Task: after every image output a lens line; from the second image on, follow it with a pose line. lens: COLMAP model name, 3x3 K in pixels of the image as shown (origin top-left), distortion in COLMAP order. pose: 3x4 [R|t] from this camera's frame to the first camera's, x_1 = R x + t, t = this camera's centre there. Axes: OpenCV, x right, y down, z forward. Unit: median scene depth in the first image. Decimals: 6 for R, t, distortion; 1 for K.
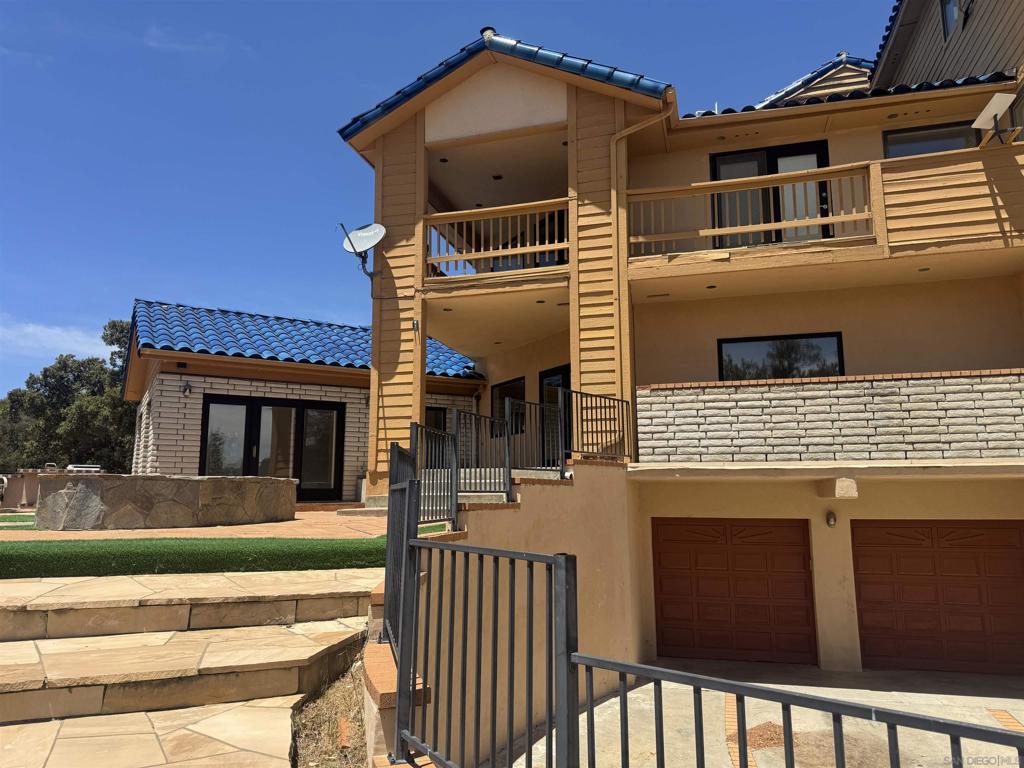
lens RADIAL K [[712.4, 0, 512.0], [0, 712.4, 388.7], [0, 0, 1]] dist [0.082907, -0.108308]
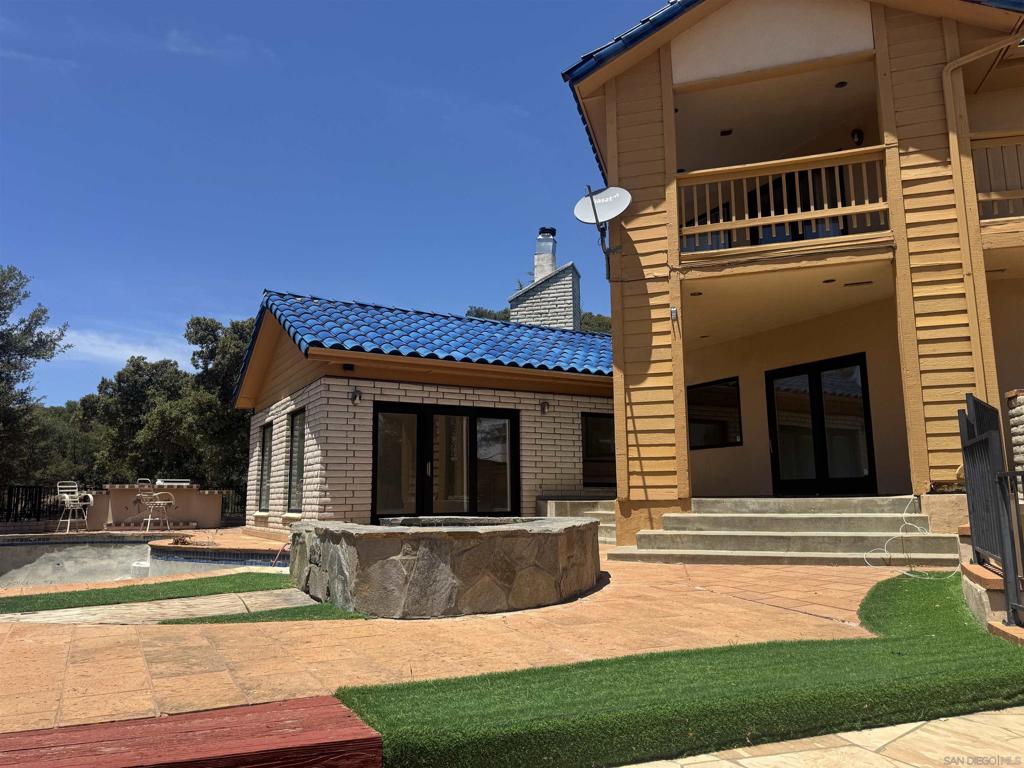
lens RADIAL K [[712.4, 0, 512.0], [0, 712.4, 388.7], [0, 0, 1]] dist [0.082907, -0.108308]
pose [[0.999829, -0.007729, -0.016811, -0.301977], [0.007723, 0.999970, -0.000455, -0.006993], [0.016814, 0.000325, 0.999859, 0.209080]]
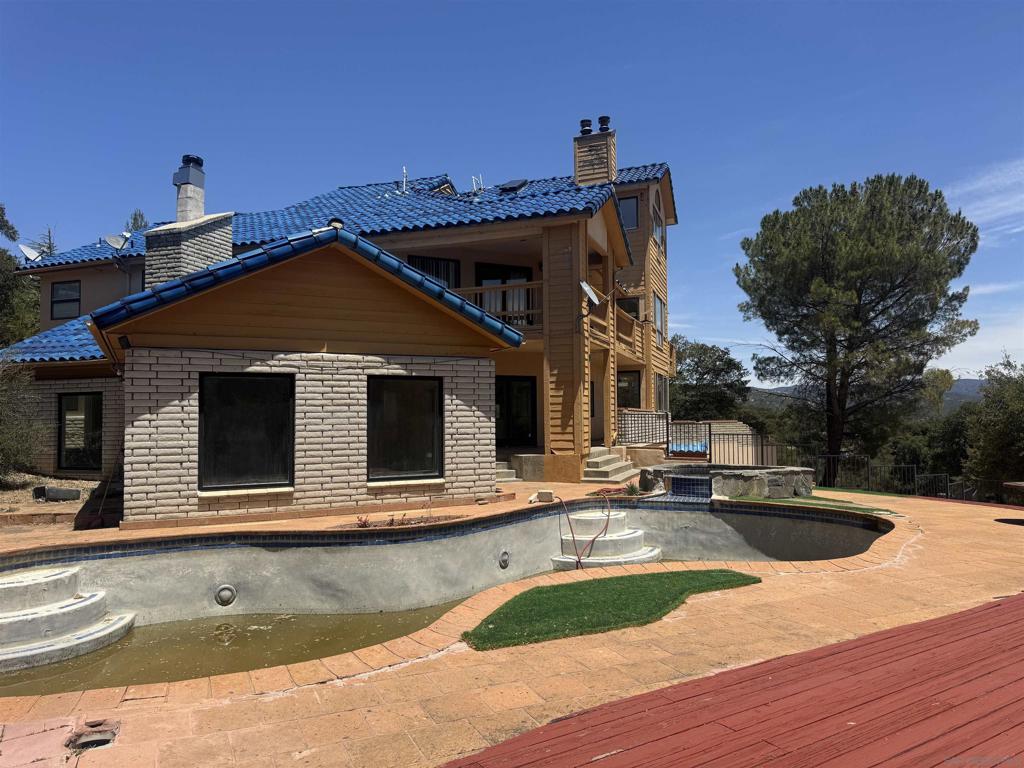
lens RADIAL K [[709.6, 0, 499.5], [0, 709.6, 389.8], [0, 0, 1]] dist [0.138773, -0.211764]
pose [[0.081646, 0.046157, 0.995592, -1.668455], [-0.141587, 0.989333, -0.034256, 0.058048], [-0.986553, -0.138166, 0.087310, 1.052996]]
